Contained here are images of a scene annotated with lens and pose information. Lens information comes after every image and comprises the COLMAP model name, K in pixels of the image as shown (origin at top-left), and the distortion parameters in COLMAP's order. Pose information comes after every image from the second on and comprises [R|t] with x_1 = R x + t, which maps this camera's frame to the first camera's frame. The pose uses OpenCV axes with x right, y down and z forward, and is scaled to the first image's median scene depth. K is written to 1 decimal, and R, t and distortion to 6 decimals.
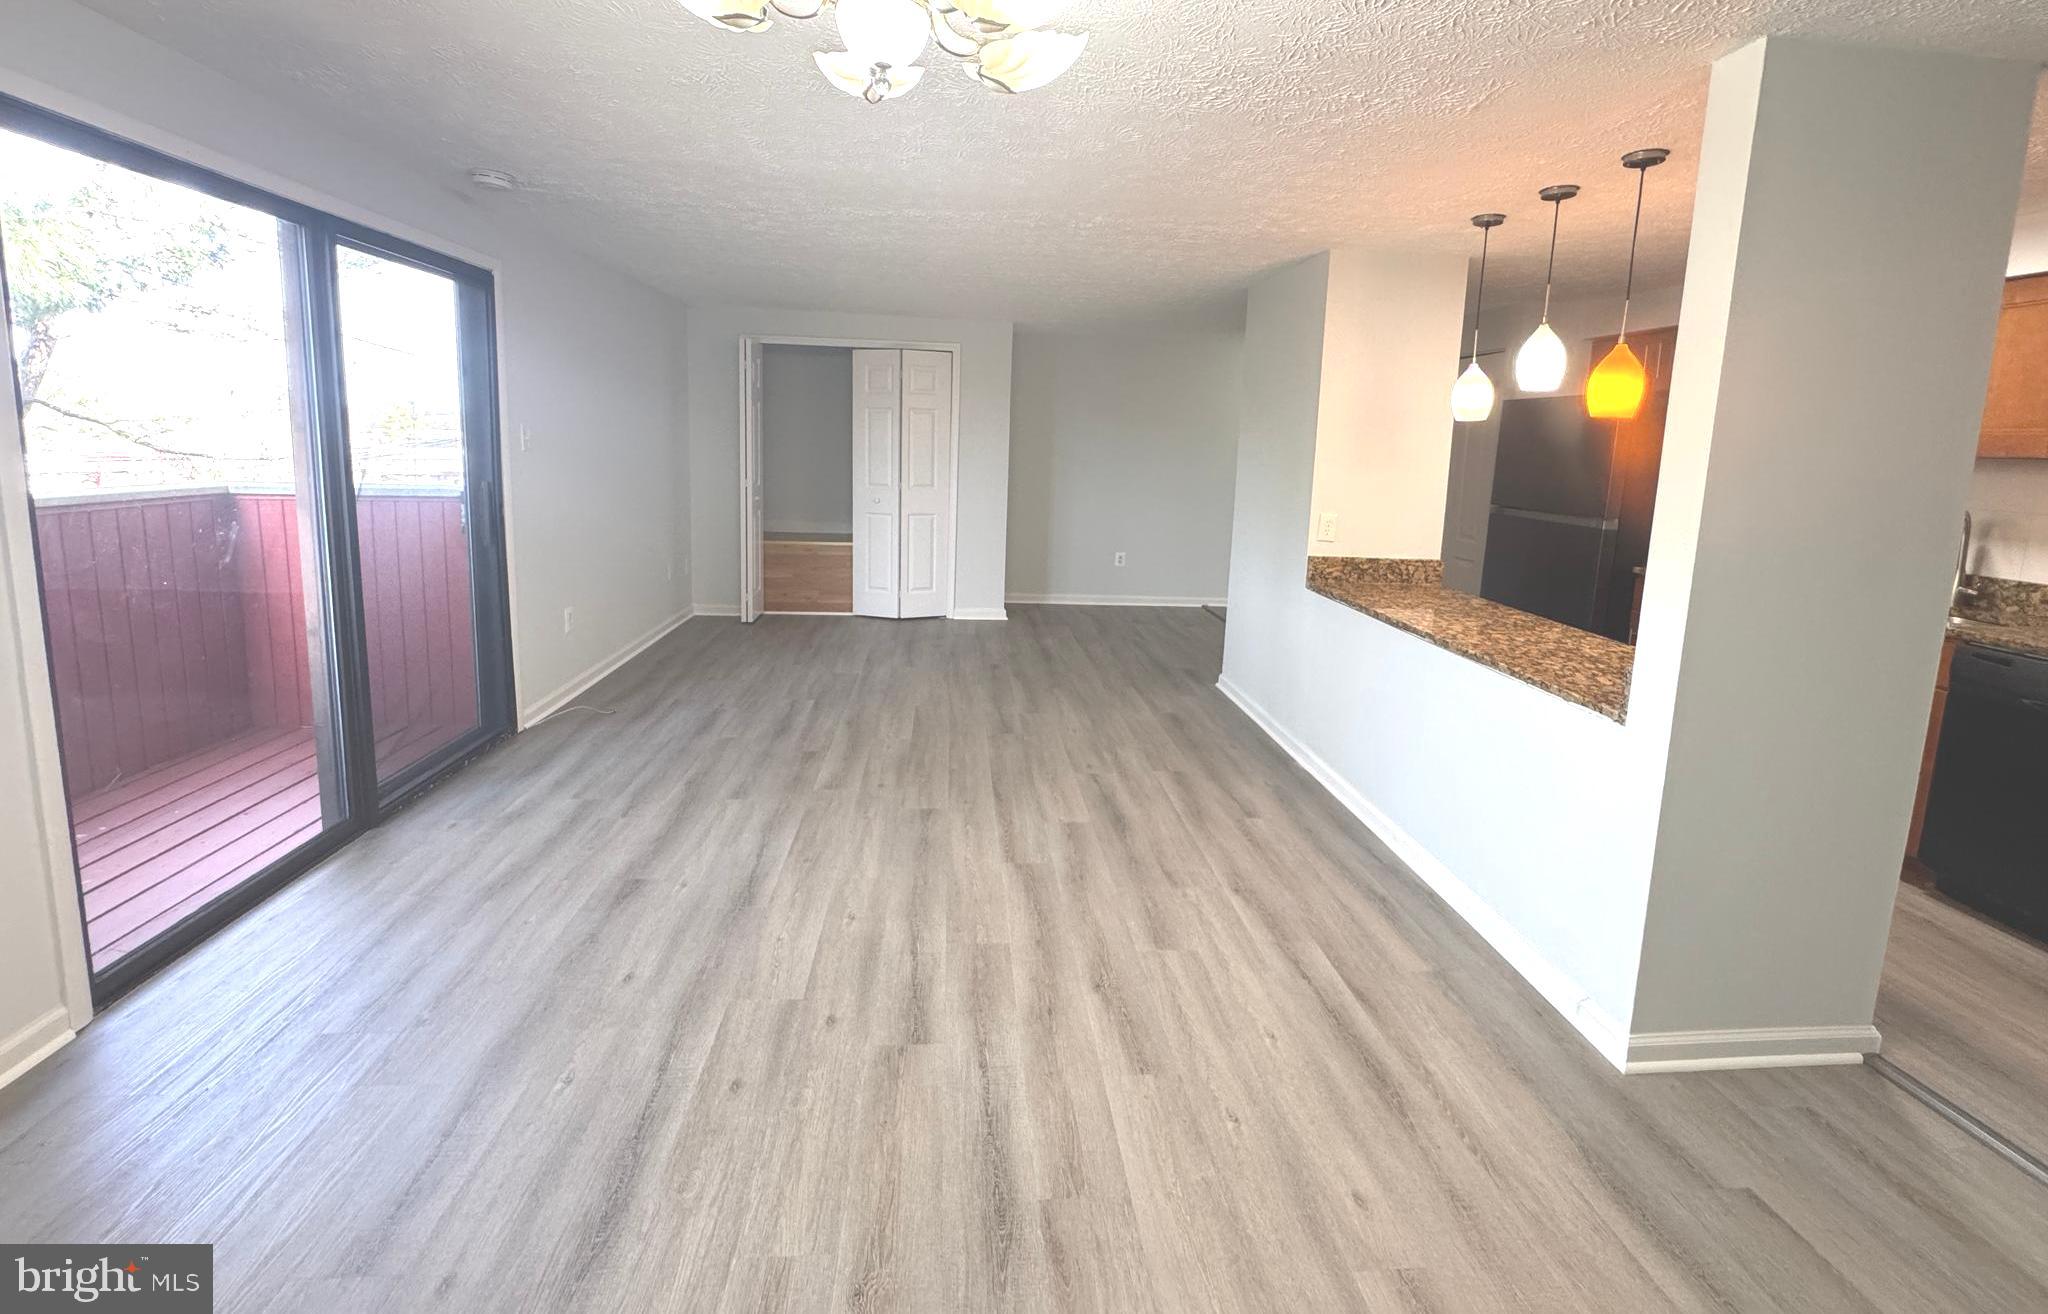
lens RADIAL K [[820.5, 0, 1025.2], [0, 820.5, 545.6], [0, 0, 1]] dist [-0.002558, 0.000280]
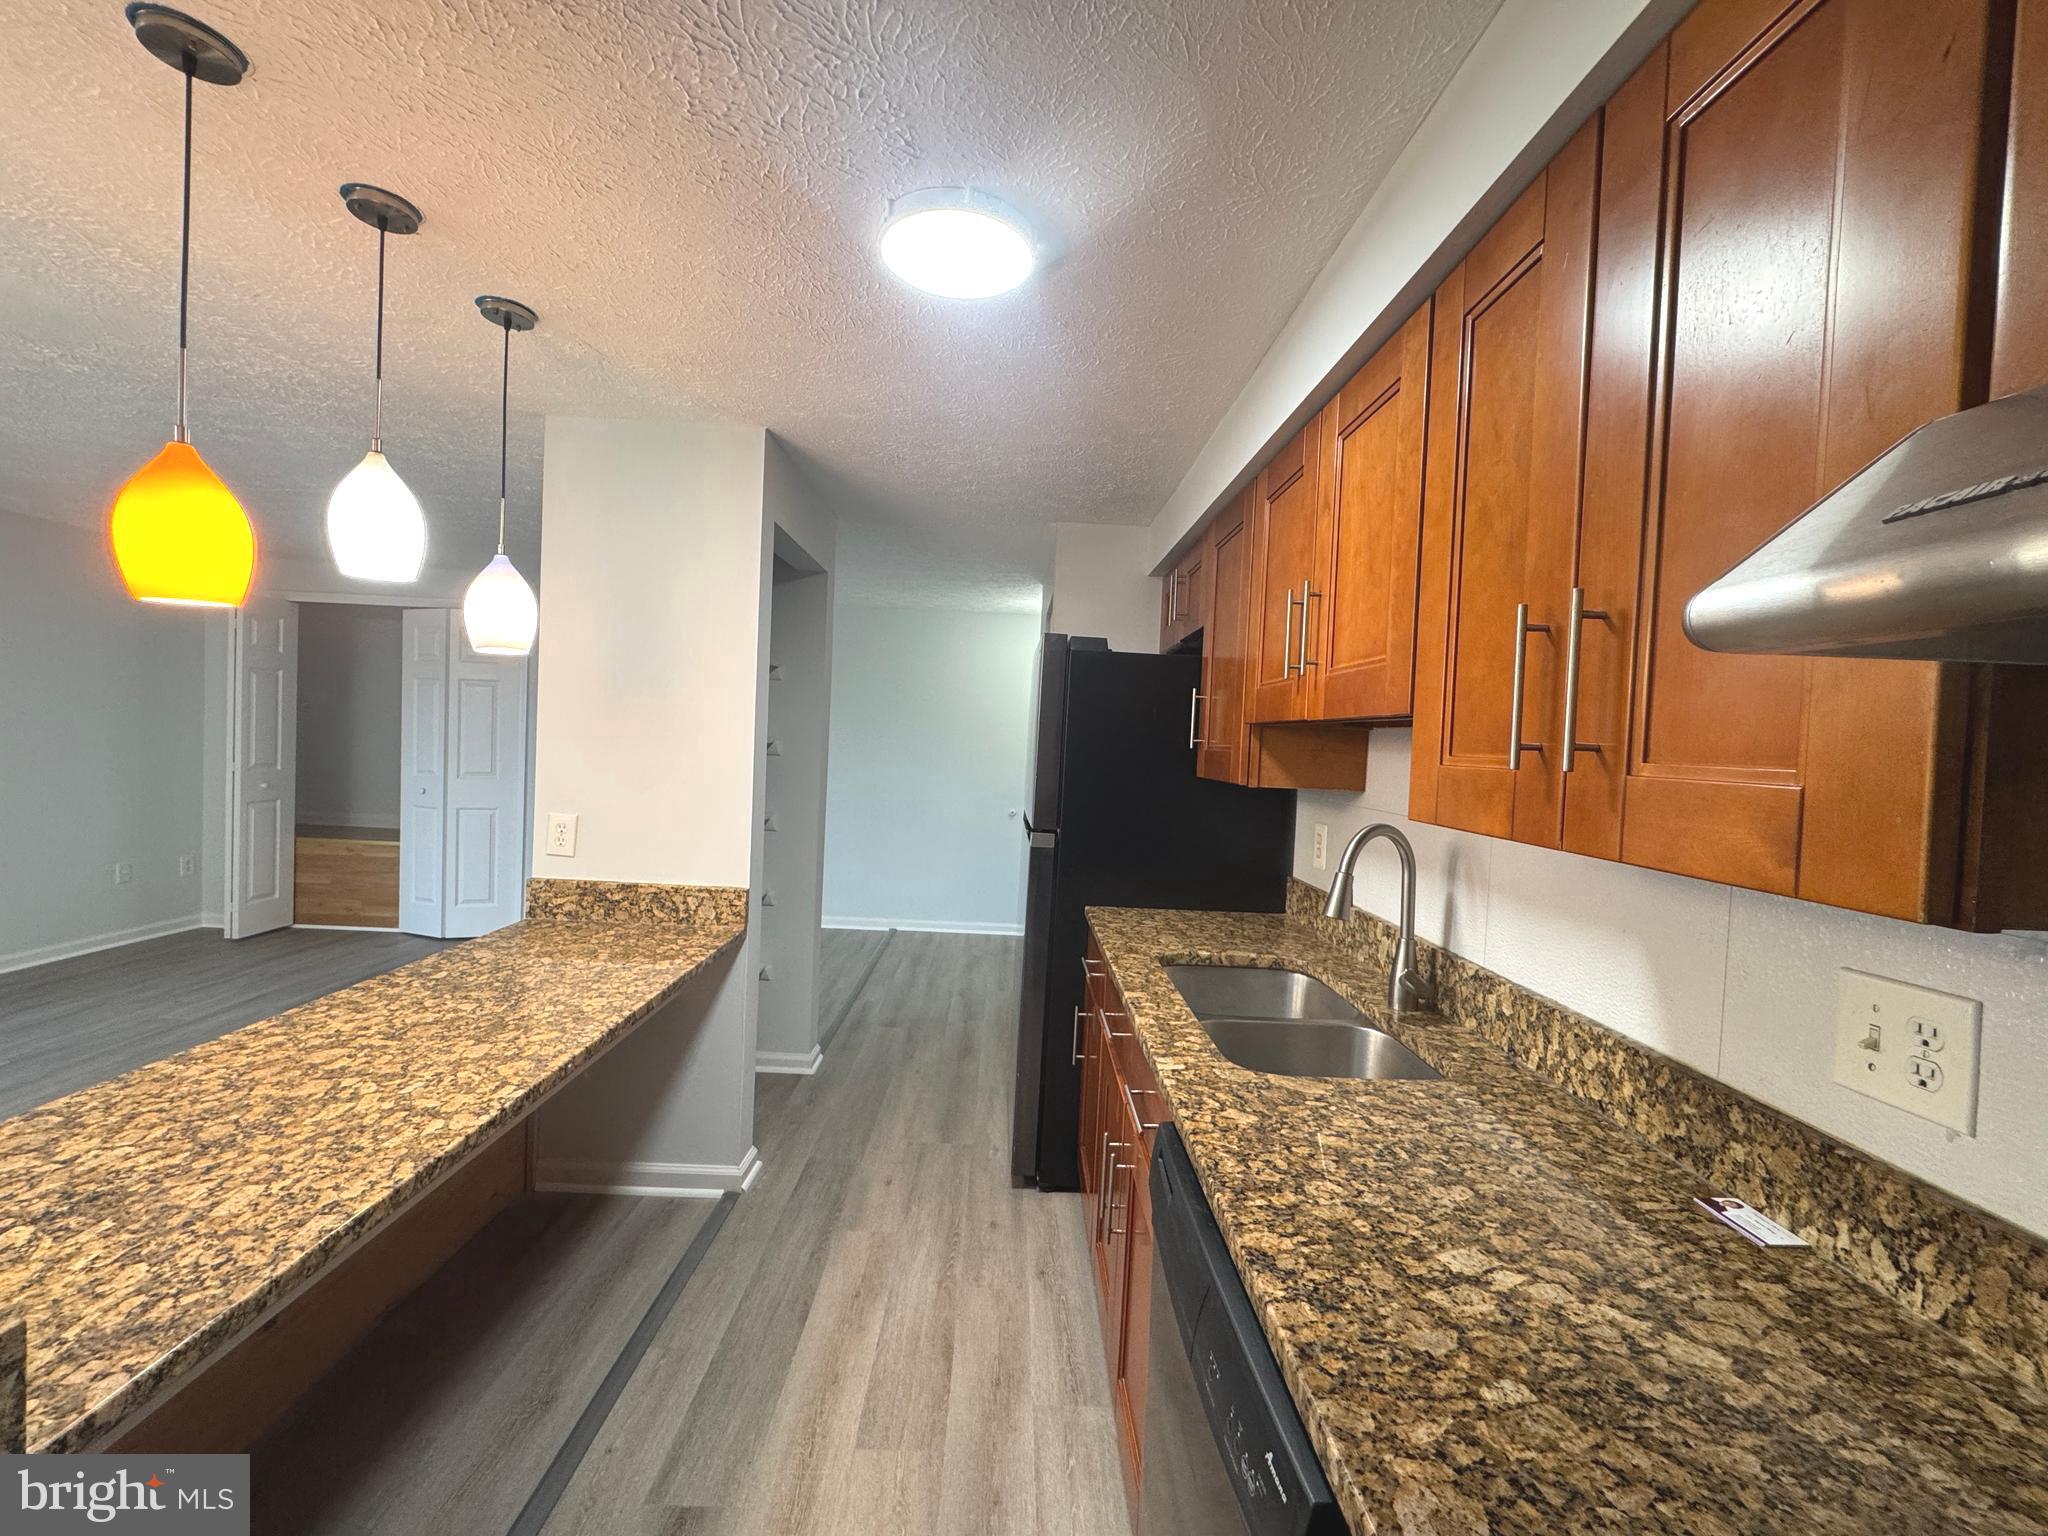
lens RADIAL K [[820.3, 0, 1024.0], [0, 820.3, 768.0], [0, 0, 1]] dist [-0.003133, 0.000113]
pose [[0.997627, 0.013913, -0.067423, 0.987817], [-0.020321, 0.995240, -0.095312, -0.025528], [0.065776, 0.096456, 0.993161, 0.479095]]
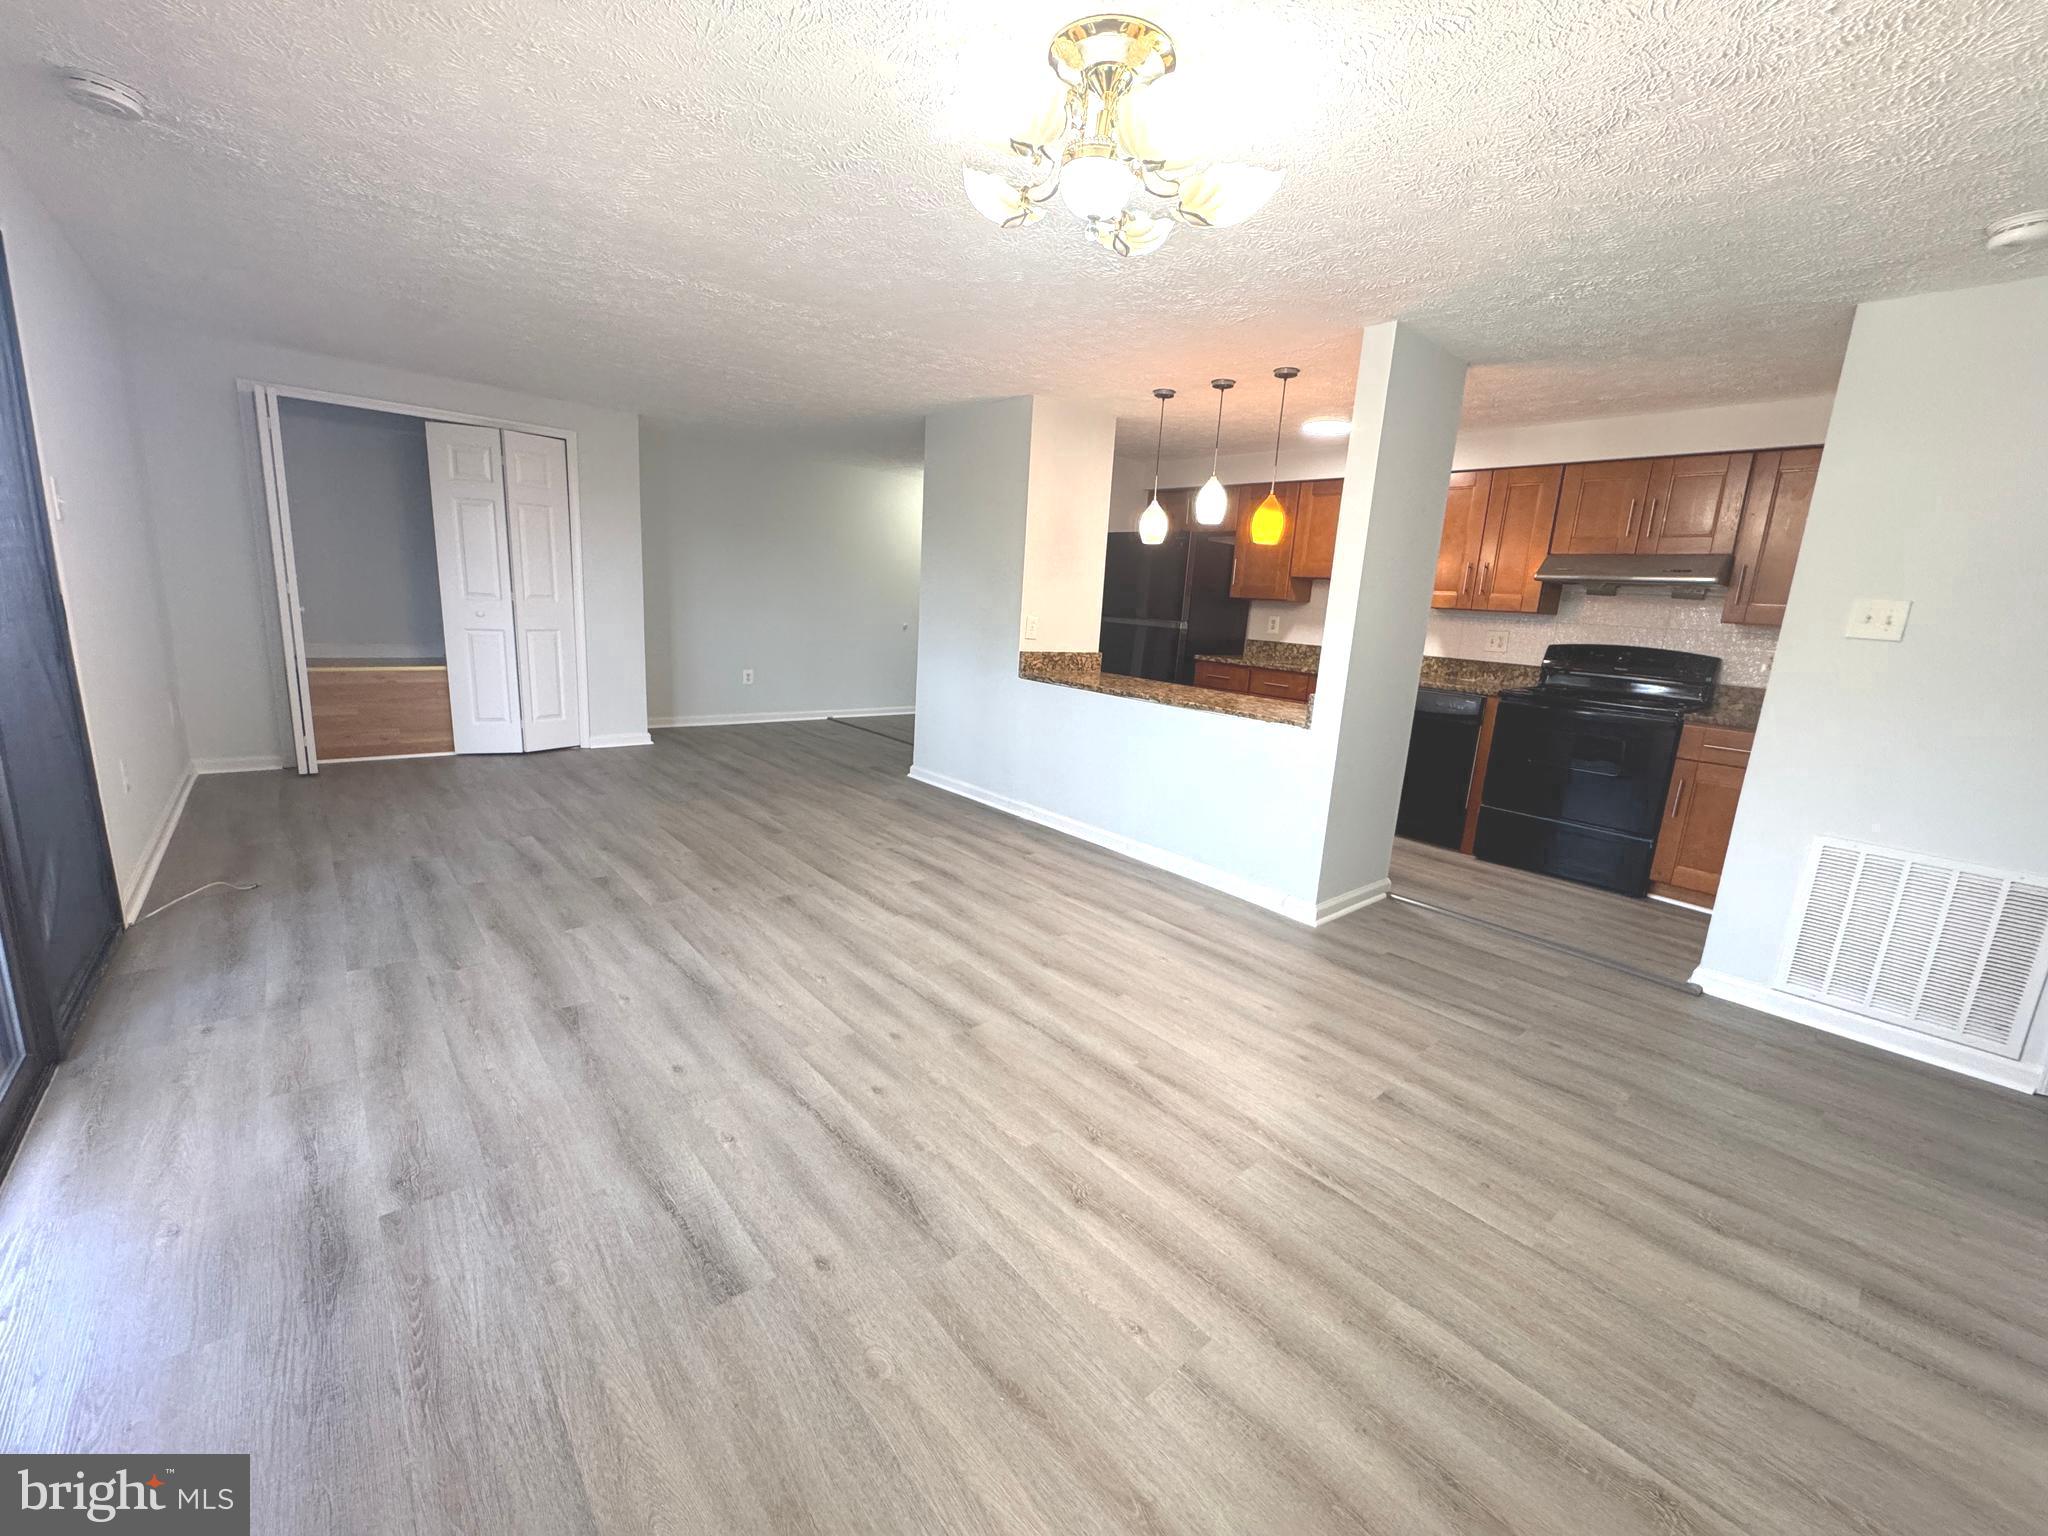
lens RADIAL K [[820.3, 0, 1024.0], [0, 820.3, 768.0], [0, 0, 1]] dist [-0.003133, 0.000113]
pose [[0.809859, -0.105748, 0.577014, -0.481931], [0.042291, 0.991583, 0.122369, 0.045957], [-0.585098, -0.074700, 0.807515, -0.012246]]
